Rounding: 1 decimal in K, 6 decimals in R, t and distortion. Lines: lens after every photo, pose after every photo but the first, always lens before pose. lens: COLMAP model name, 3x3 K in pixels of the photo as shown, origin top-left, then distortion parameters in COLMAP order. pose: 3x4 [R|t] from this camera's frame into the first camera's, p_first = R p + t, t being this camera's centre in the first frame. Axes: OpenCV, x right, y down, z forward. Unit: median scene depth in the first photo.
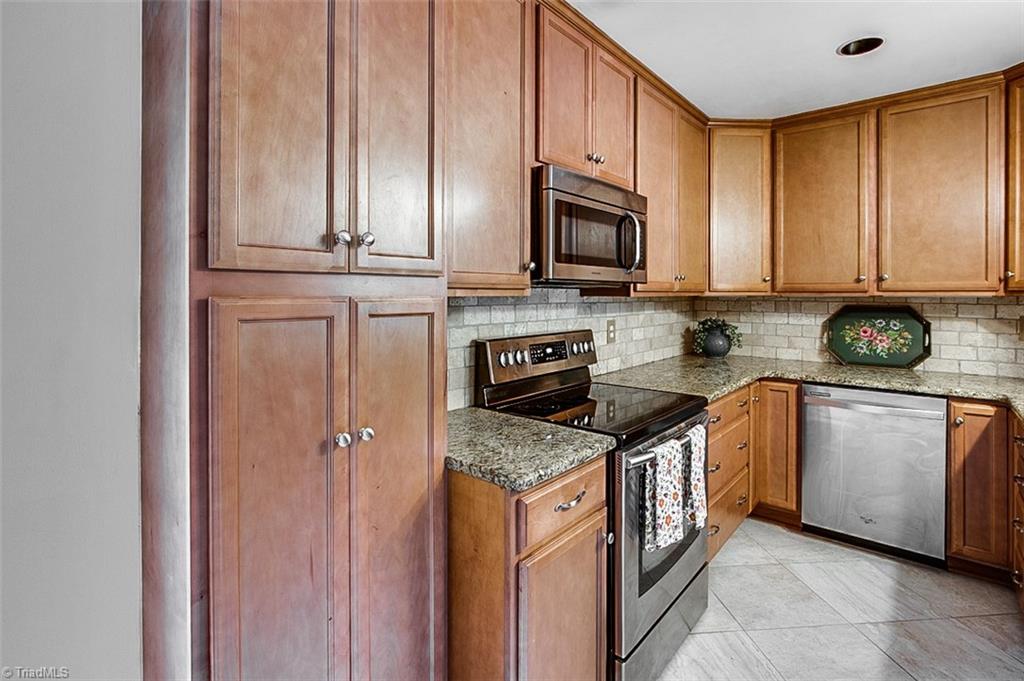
lens RADIAL K [[497.4, 0, 512.7], [0, 497.4, 293.8], [0, 0, 1]] dist [-0.007320, 0.000091]
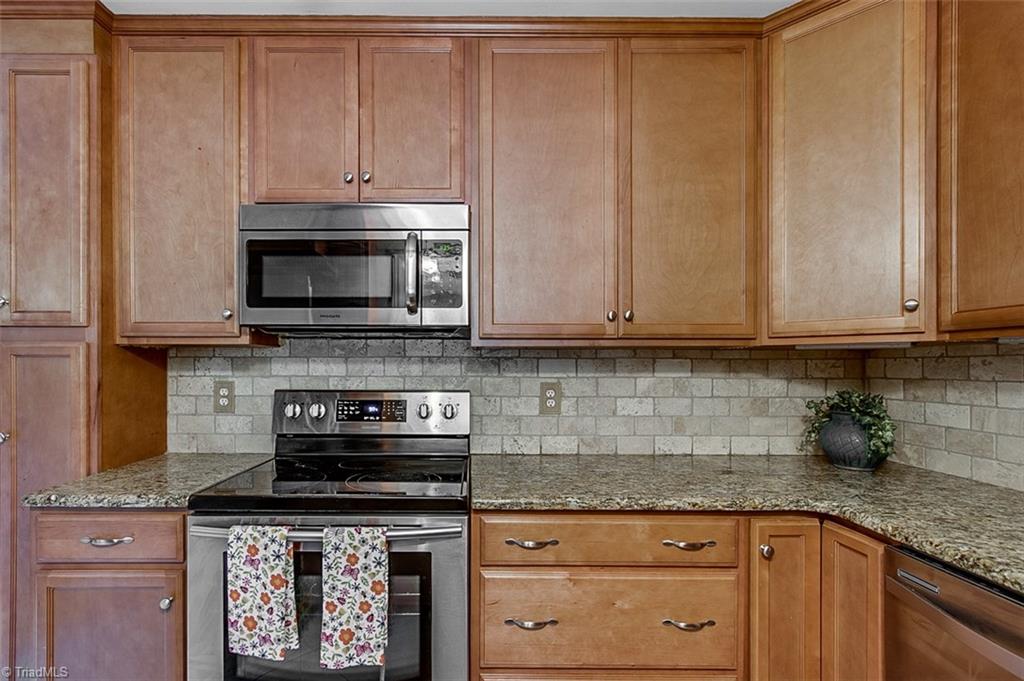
lens RADIAL K [[485.1, 0, 467.2], [0, 485.1, 365.9], [0, 0, 1]] dist [0.000946, 0.000172]
pose [[0.641634, 0.000839, -0.767010, 0.708145], [-0.002408, 0.999997, -0.000920, 0.032166], [0.767007, 0.002437, 0.641634, 0.488241]]
